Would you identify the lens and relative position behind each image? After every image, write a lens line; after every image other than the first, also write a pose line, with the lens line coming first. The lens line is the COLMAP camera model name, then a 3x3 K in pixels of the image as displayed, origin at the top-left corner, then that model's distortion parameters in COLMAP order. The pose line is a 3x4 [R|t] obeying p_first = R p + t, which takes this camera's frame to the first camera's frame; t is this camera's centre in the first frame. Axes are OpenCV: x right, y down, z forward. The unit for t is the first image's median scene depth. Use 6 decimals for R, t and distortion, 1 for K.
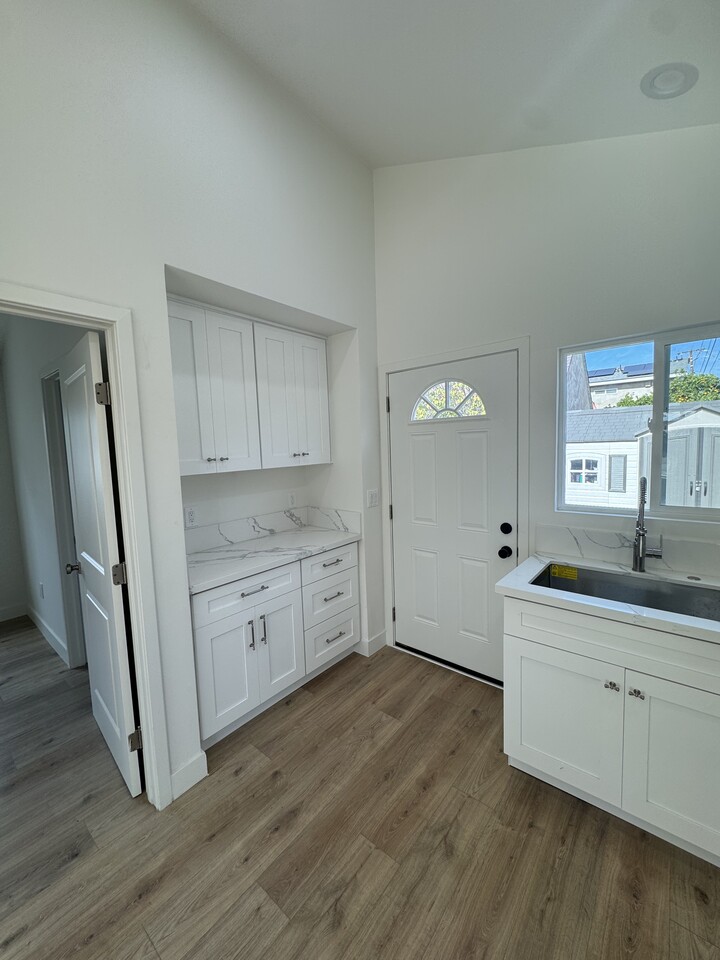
lens RADIAL K [[382.1, 0, 362.8], [0, 382.1, 480.3], [0, 0, 1]] dist [-0.001688, 0.000230]
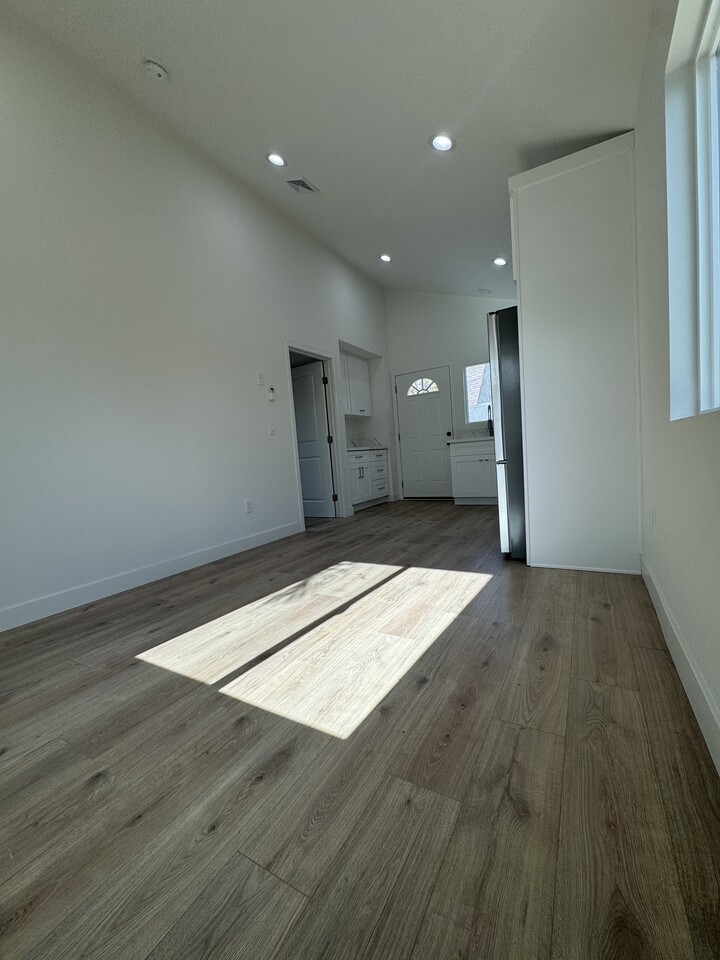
lens RADIAL K [[382.1, 0, 362.8], [0, 382.1, 480.3], [0, 0, 1]] dist [-0.001688, 0.000230]
pose [[0.987395, -0.050698, 0.149937, -0.770600], [0.055575, 0.998047, -0.028517, 0.613330], [-0.148198, 0.036490, 0.988284, -1.862257]]
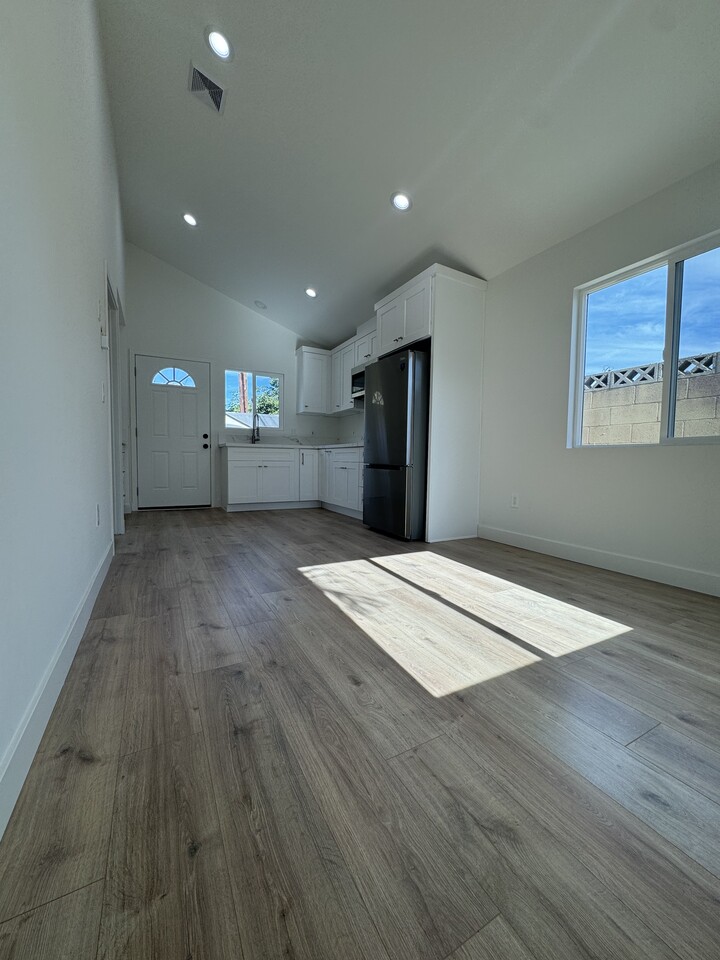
lens RADIAL K [[382.1, 0, 362.8], [0, 382.1, 480.3], [0, 0, 1]] dist [-0.001688, 0.000230]
pose [[0.378729, -0.014318, 0.925397, -1.856067], [0.057735, 0.998298, -0.008182, 0.605394], [-0.923705, 0.056526, 0.378911, -1.002626]]
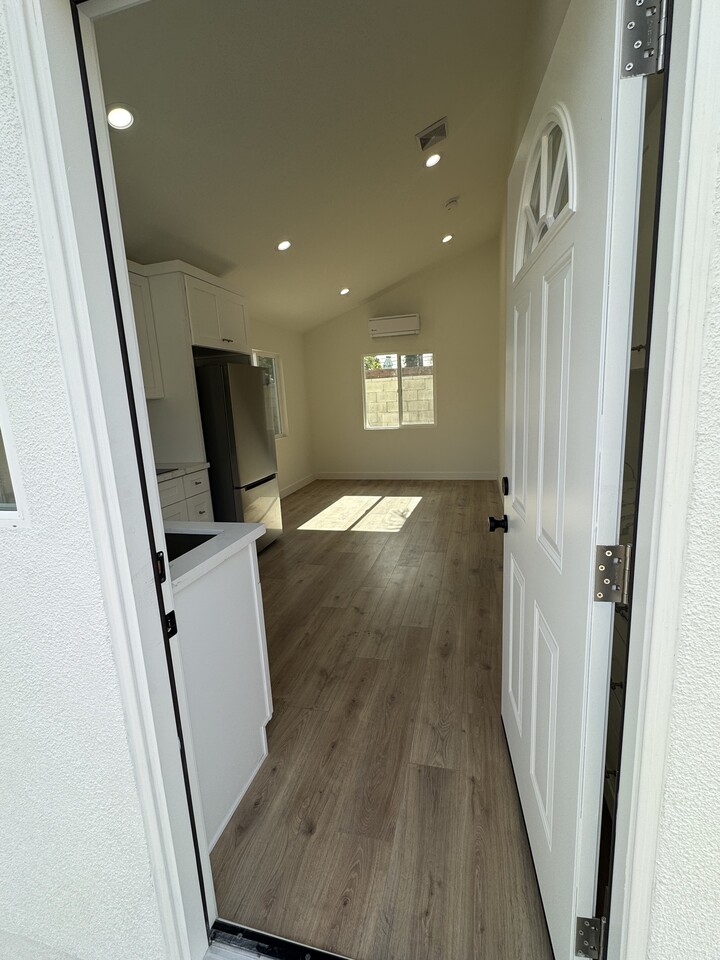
lens RADIAL K [[436.1, 0, 360.0], [0, 436.1, 480.0], [0, 0, 1]] dist [-0.000094, 0.000009]
pose [[-0.907074, 0.154489, -0.391600, 0.491346], [0.043288, 0.959527, 0.278271, -0.078907], [0.418740, 0.235460, -0.877049, 1.816108]]
